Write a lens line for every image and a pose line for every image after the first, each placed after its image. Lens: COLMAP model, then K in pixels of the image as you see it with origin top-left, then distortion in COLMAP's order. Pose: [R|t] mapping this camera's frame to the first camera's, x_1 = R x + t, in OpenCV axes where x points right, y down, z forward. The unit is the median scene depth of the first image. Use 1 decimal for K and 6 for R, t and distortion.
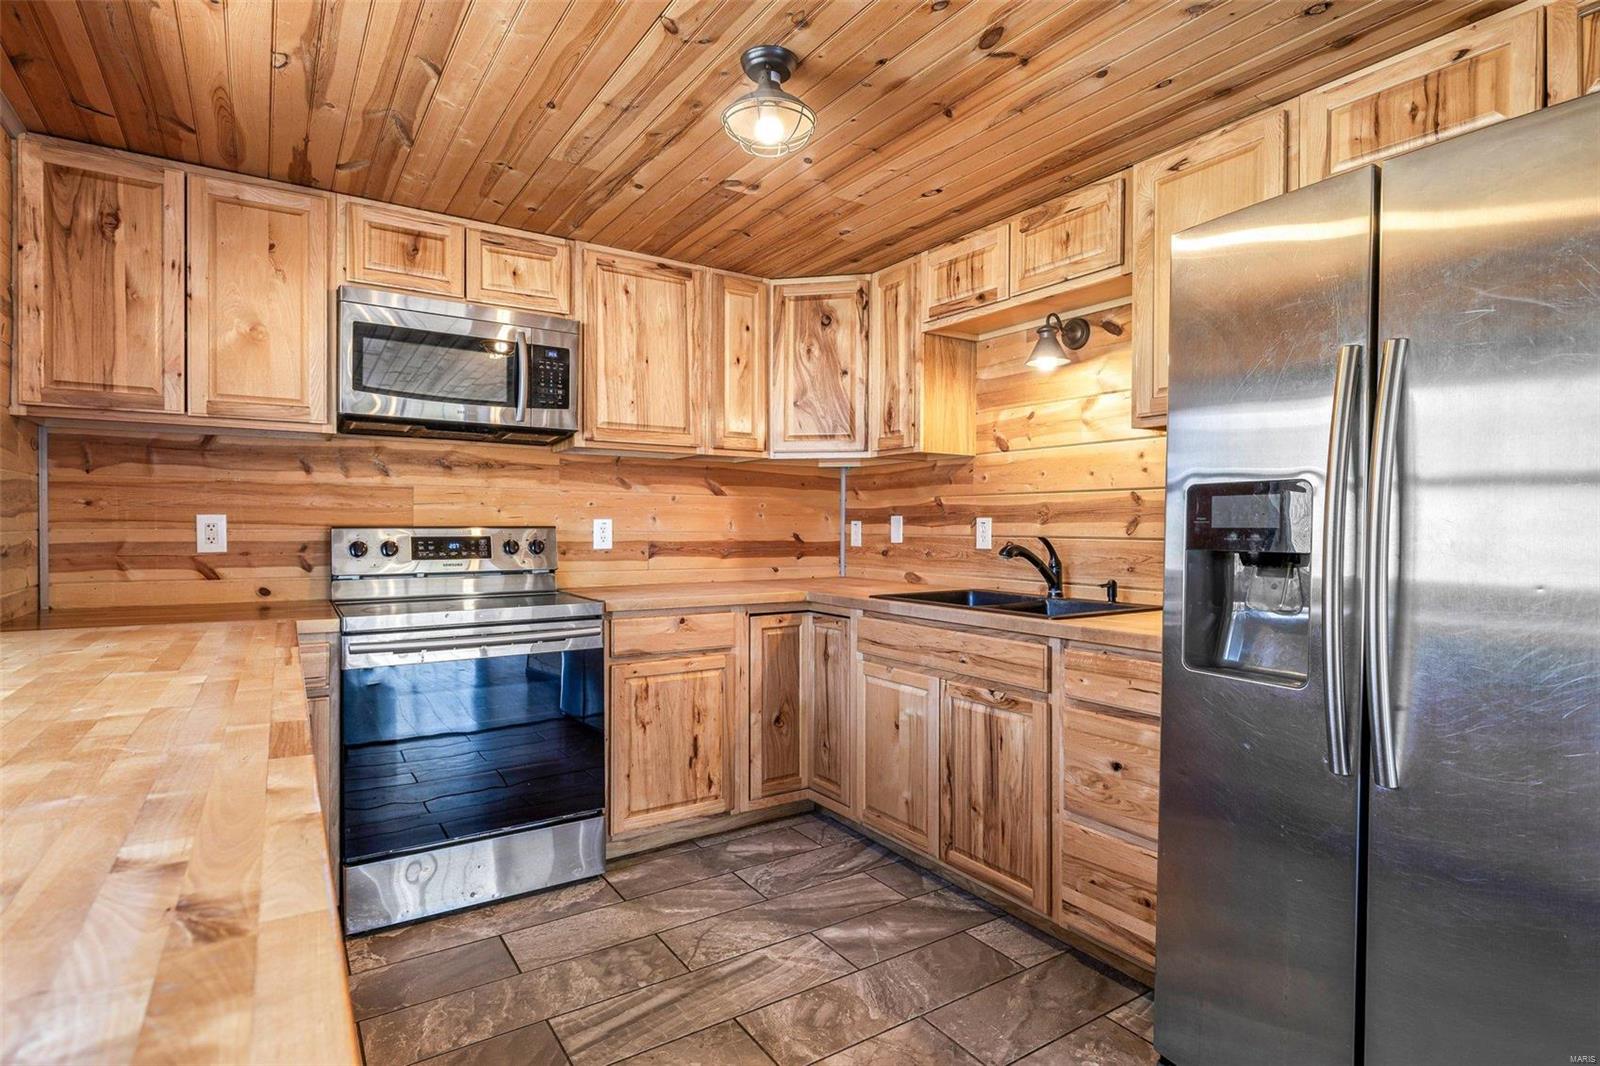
lens RADIAL K [[818.2, 0, 802.2], [0, 818.2, 532.2], [0, 0, 1]] dist [0.001491, 0.000149]
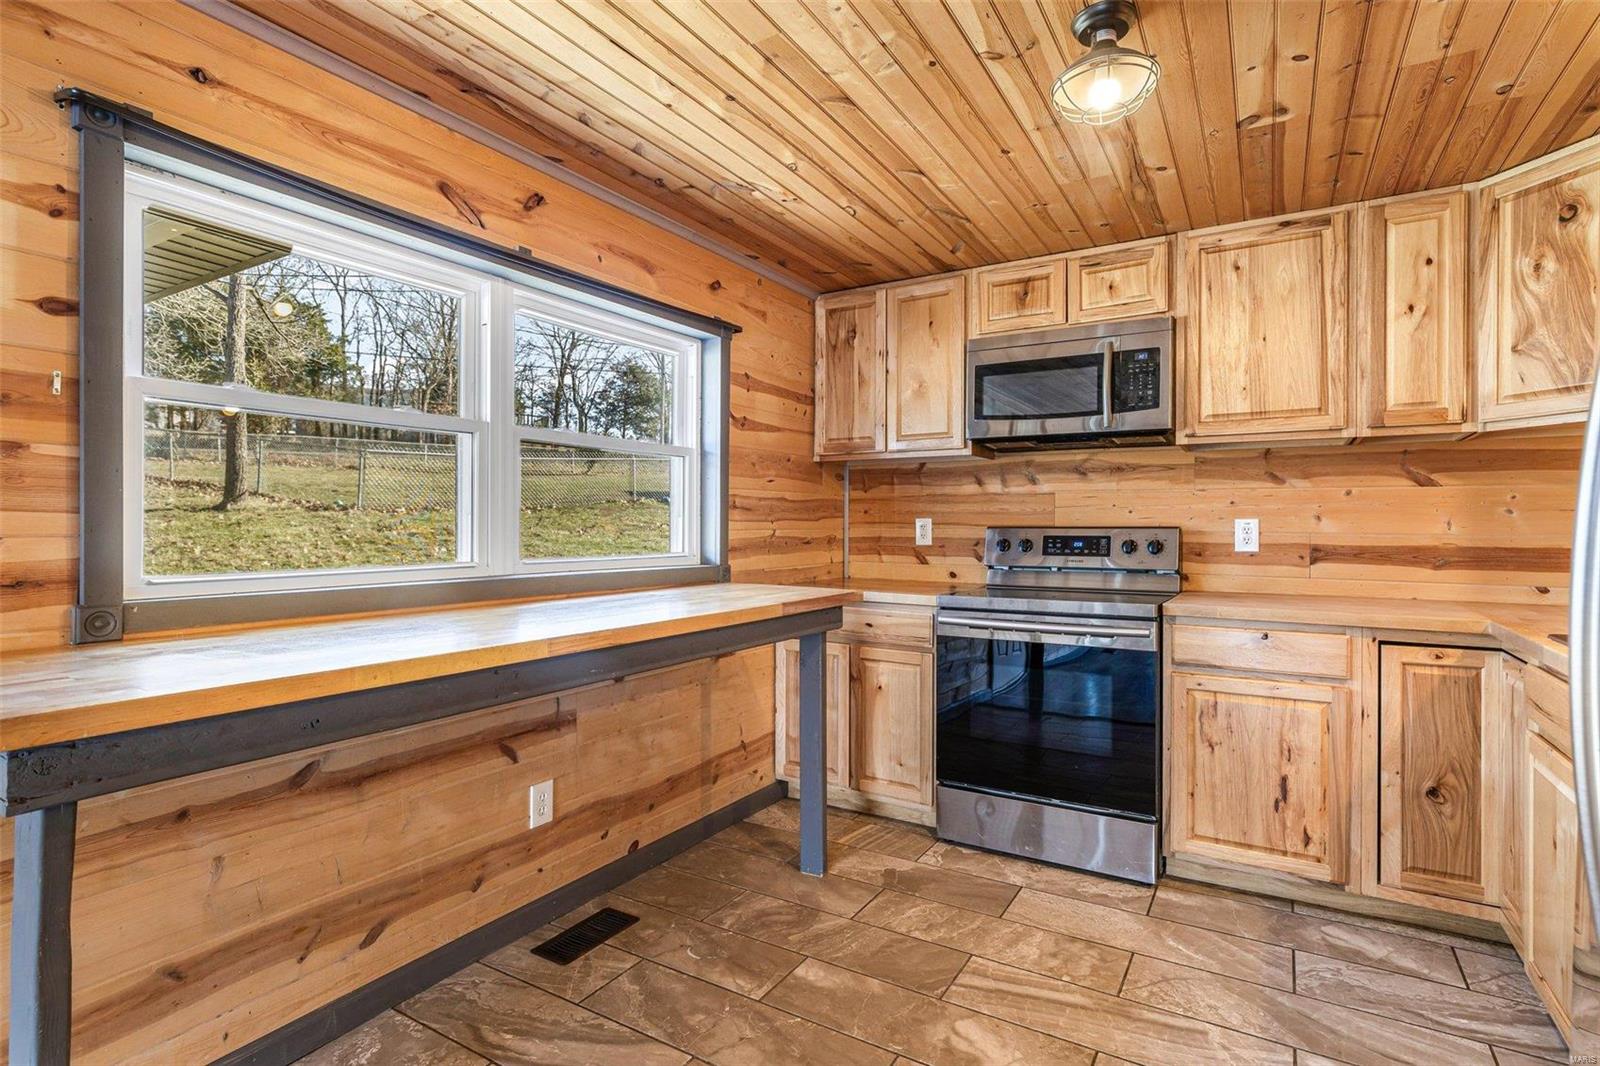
lens RADIAL K [[788.6, 0, 799.3], [0, 788.6, 529.1], [0, 0, 1]] dist [0.001323, -0.000311]
pose [[0.426288, 0.003015, -0.904582, 0.400633], [-0.006679, 0.999978, 0.000186, -0.001744], [0.904563, 0.005962, 0.426299, 0.206218]]
